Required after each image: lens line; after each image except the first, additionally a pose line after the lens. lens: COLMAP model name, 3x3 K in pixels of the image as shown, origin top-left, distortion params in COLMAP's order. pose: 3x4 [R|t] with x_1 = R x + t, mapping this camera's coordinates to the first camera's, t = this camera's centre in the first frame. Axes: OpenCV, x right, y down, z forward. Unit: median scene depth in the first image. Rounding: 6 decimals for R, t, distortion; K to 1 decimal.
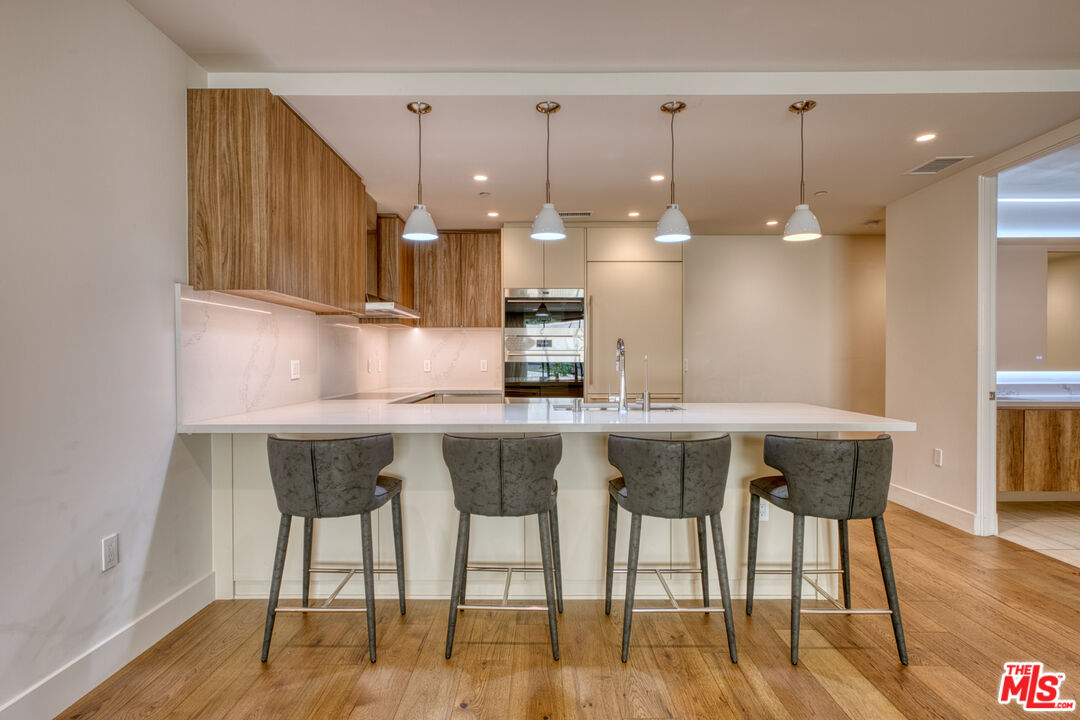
lens RADIAL K [[528.3, 0, 536.5], [0, 528.3, 360.2], [0, 0, 1]] dist [0.005626, 0.002882]
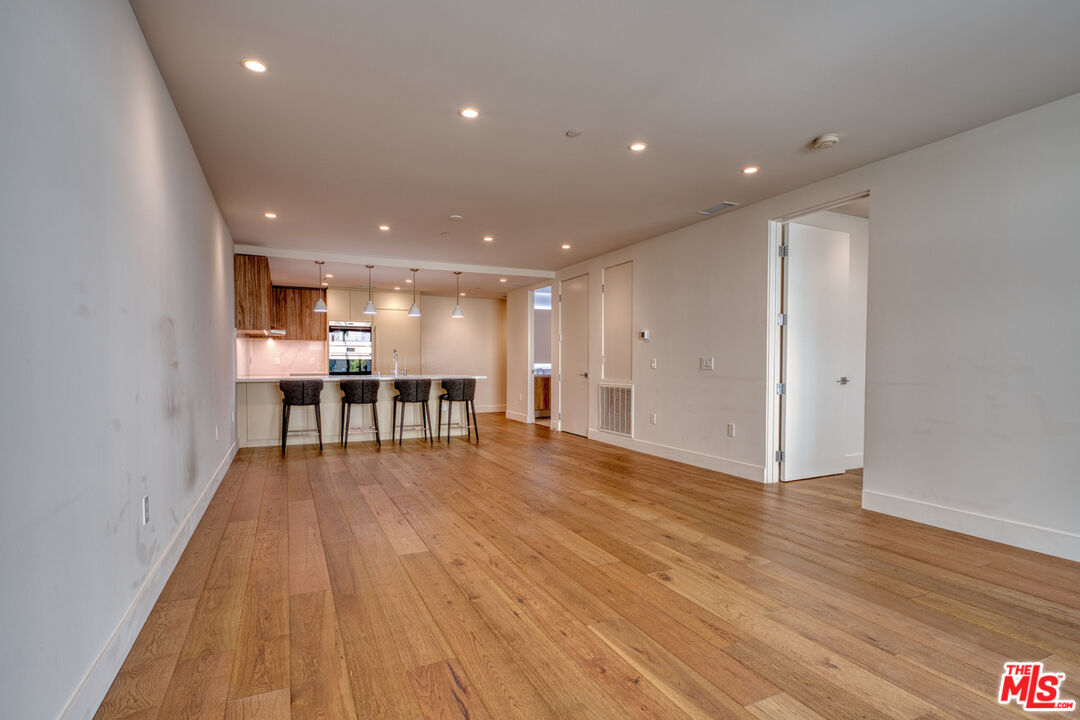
lens RADIAL K [[528.3, 0, 544.1], [0, 528.3, 385.4], [0, 0, 1]] dist [0.005626, 0.002882]
pose [[0.888412, -0.014916, 0.458804, -0.481683], [-0.004021, 0.999181, 0.040271, 0.035623], [-0.459029, -0.037622, 0.887624, -2.063069]]
